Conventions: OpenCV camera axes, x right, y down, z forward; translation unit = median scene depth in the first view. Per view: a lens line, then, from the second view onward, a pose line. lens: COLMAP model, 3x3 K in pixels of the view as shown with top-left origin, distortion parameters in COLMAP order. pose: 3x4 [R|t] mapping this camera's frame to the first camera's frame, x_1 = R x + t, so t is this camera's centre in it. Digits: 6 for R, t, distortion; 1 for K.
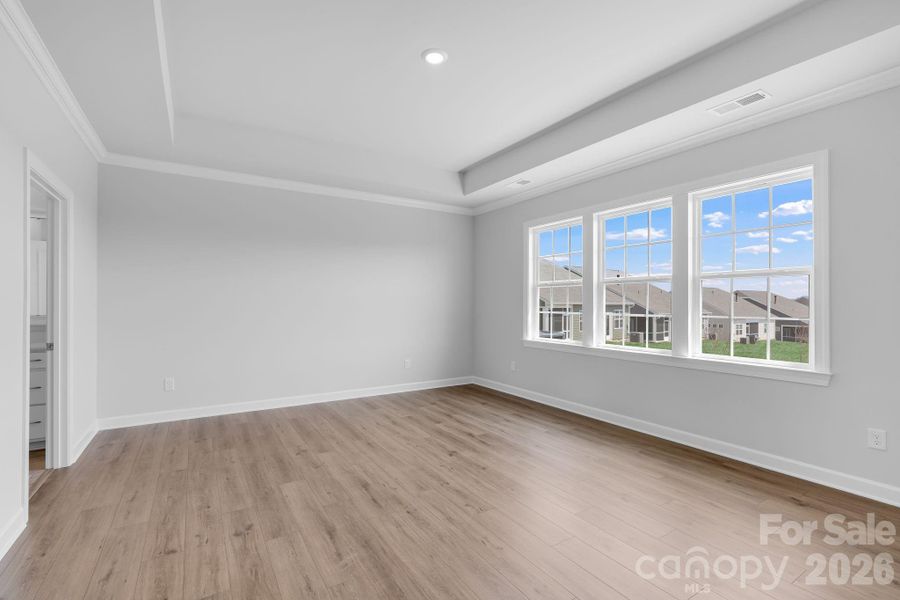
lens RADIAL K [[423.7, 0, 450.0], [0, 423.7, 305.2], [0, 0, 1]] dist [-0.002300, -0.000435]
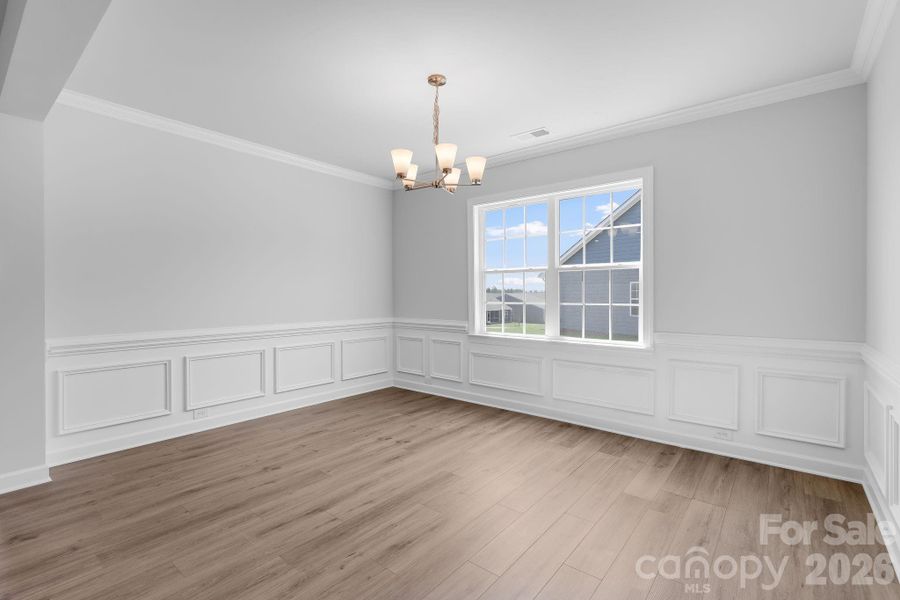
lens RADIAL K [[416.2, 0, 467.4], [0, 416.2, 298.4], [0, 0, 1]] dist [-0.000121, -0.000087]
pose [[0.935616, -0.006936, 0.352952, -0.131198], [0.003551, 0.999941, 0.010238, -0.000940], [-0.353002, -0.008325, 0.935585, 0.207161]]
